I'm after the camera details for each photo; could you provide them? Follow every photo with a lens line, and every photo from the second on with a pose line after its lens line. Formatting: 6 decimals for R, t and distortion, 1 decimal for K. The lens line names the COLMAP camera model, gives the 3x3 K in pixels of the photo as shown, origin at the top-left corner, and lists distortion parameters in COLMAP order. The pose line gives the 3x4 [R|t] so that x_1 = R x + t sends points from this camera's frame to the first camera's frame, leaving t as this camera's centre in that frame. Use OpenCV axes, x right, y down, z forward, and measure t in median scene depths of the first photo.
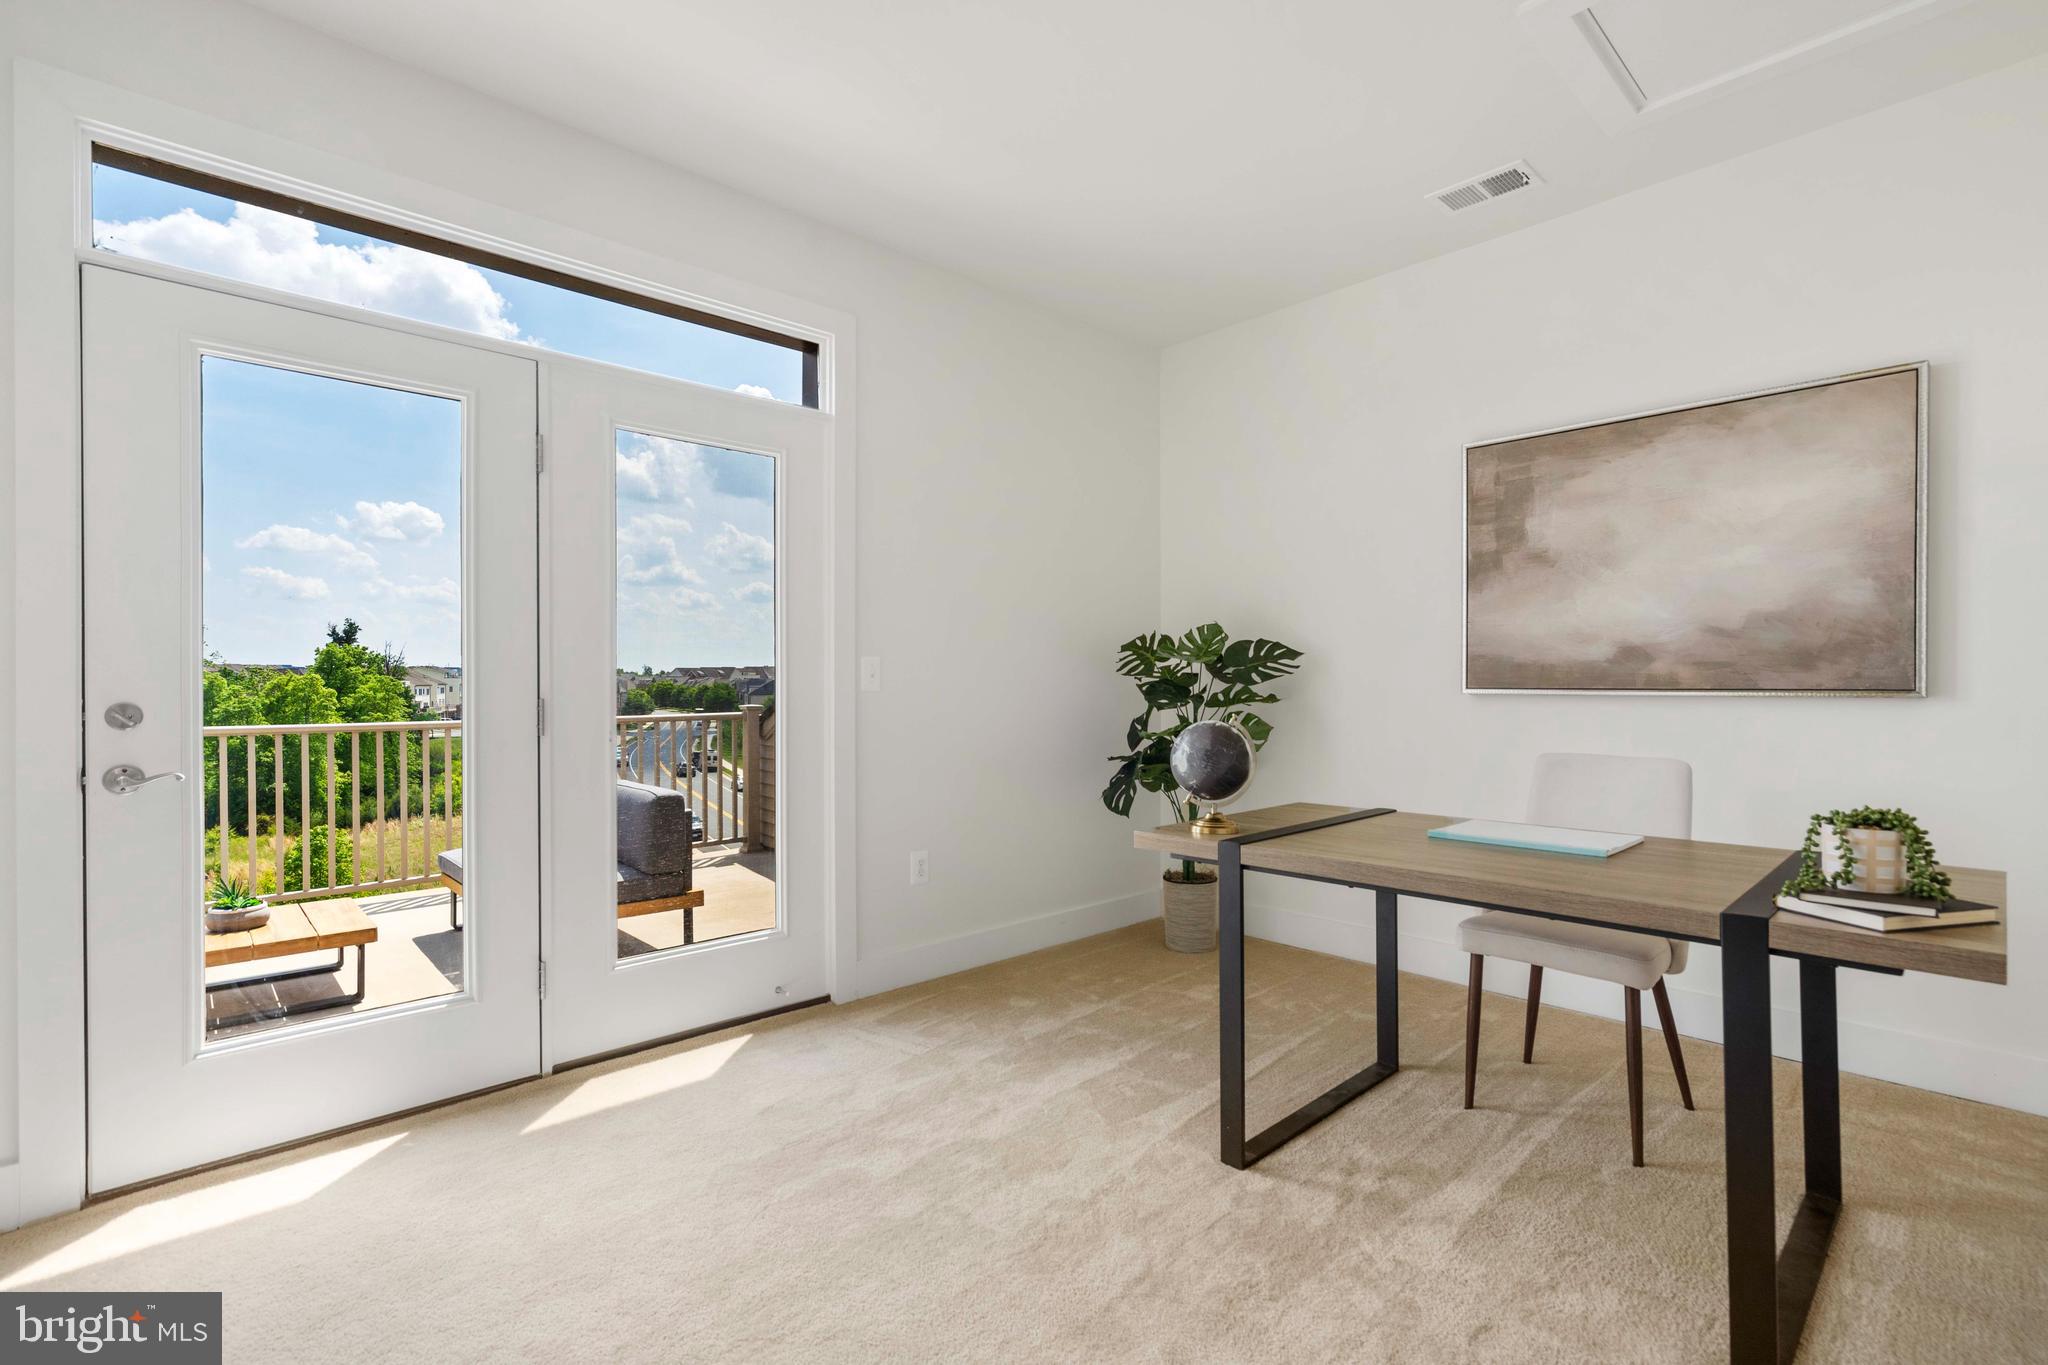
lens RADIAL K [[928.1, 0, 1019.8], [0, 928.1, 680.1], [0, 0, 1]] dist [-0.005204, 0.003302]
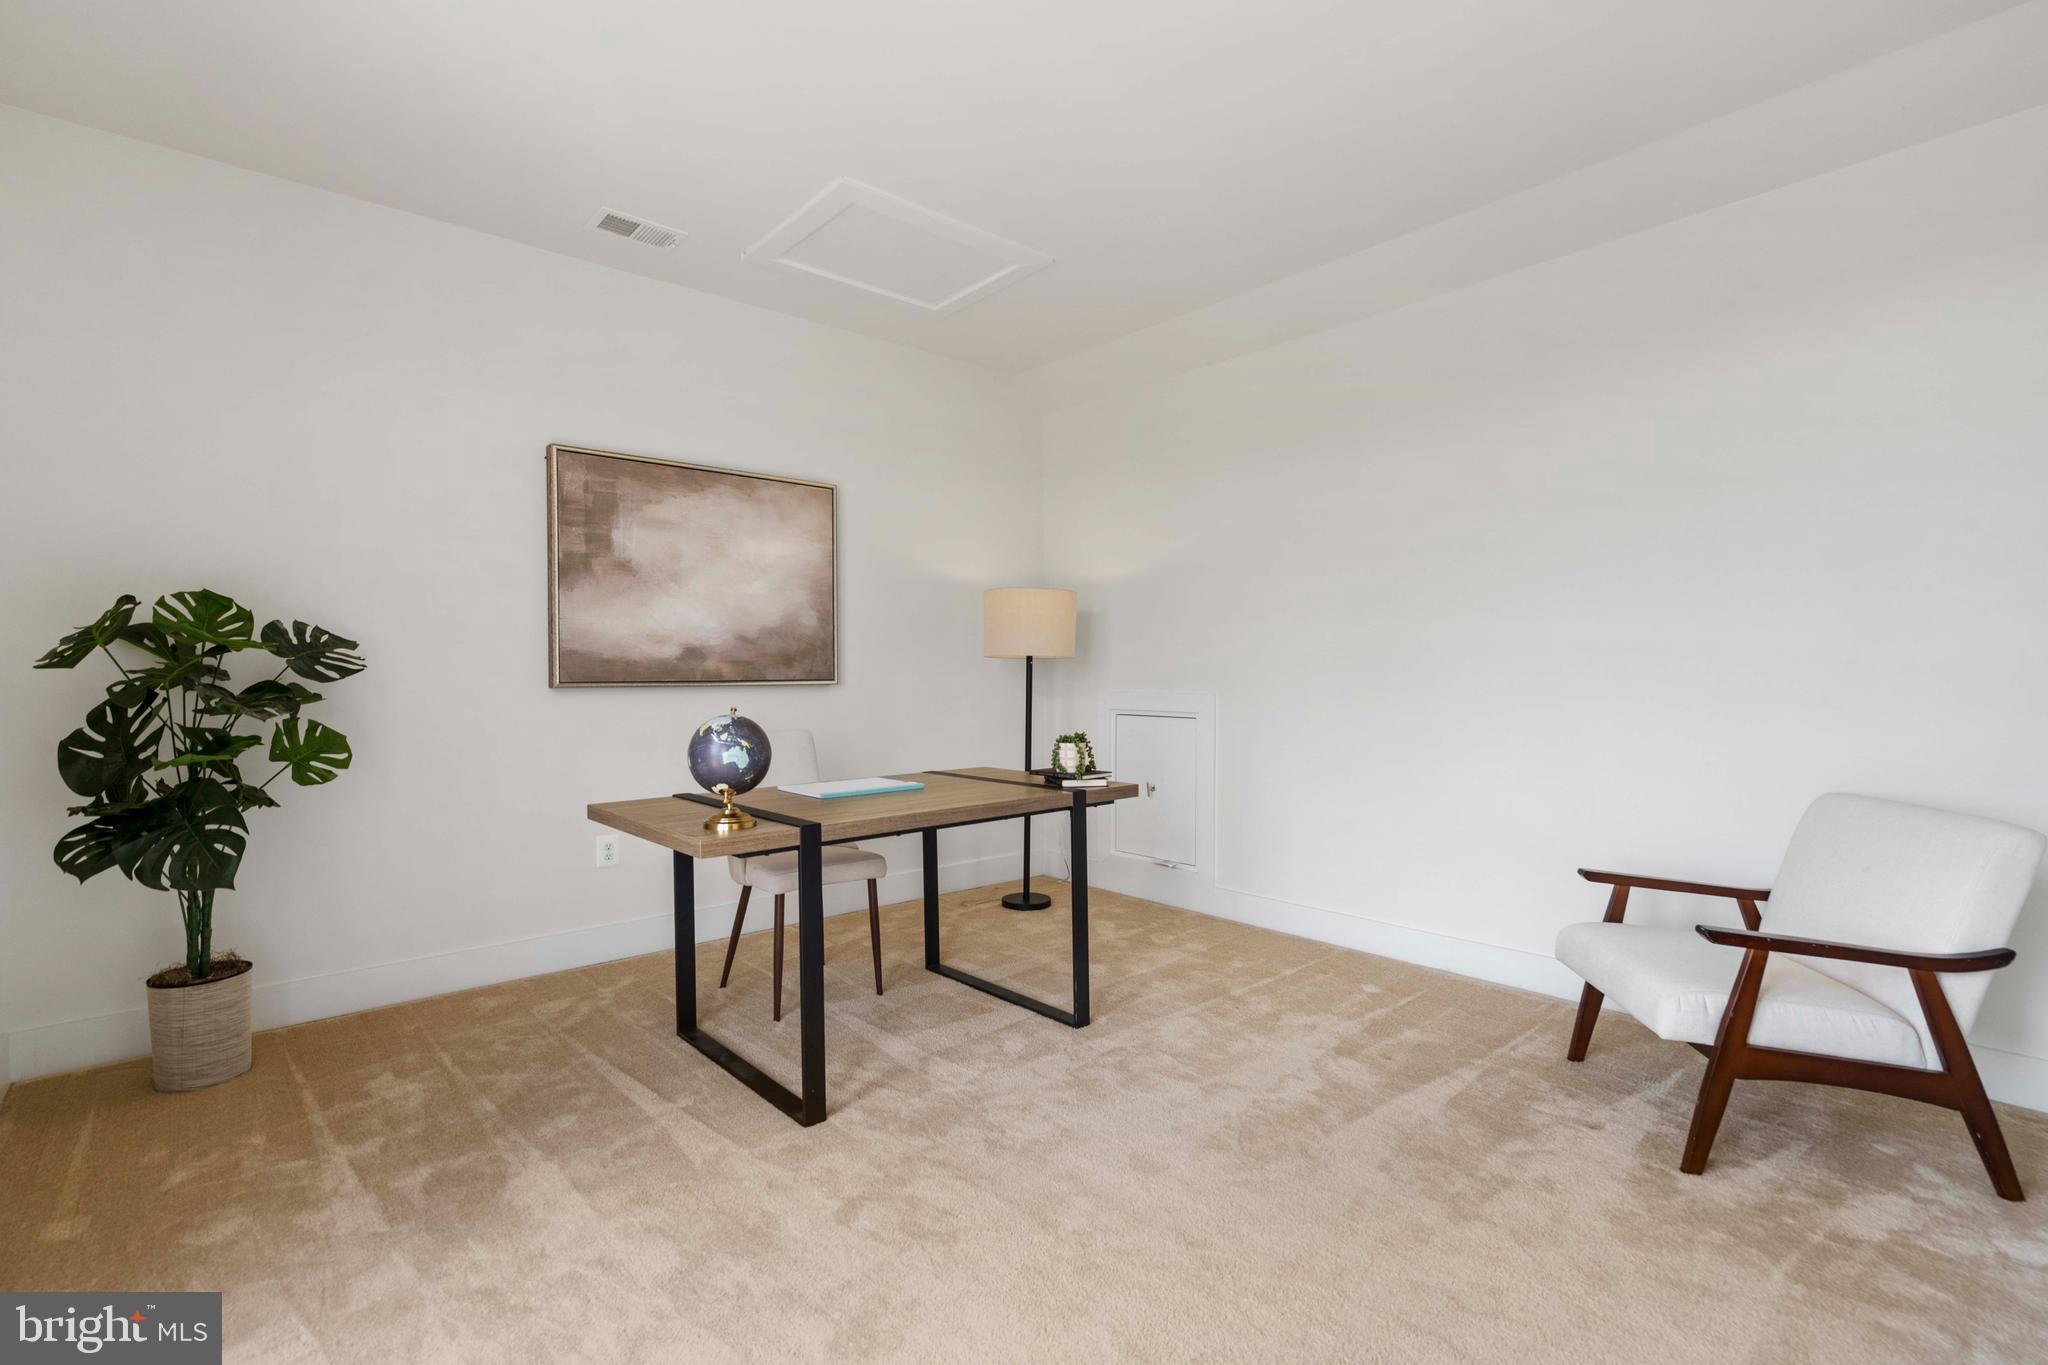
lens RADIAL K [[928.1, 0, 1005.7], [0, 928.1, 679.7], [0, 0, 1]] dist [-0.005204, 0.003302]
pose [[0.043807, -0.006210, 0.999021, -0.599053], [0.001751, 0.999980, 0.006139, 0.000457], [-0.999038, 0.001481, 0.043817, 0.523082]]
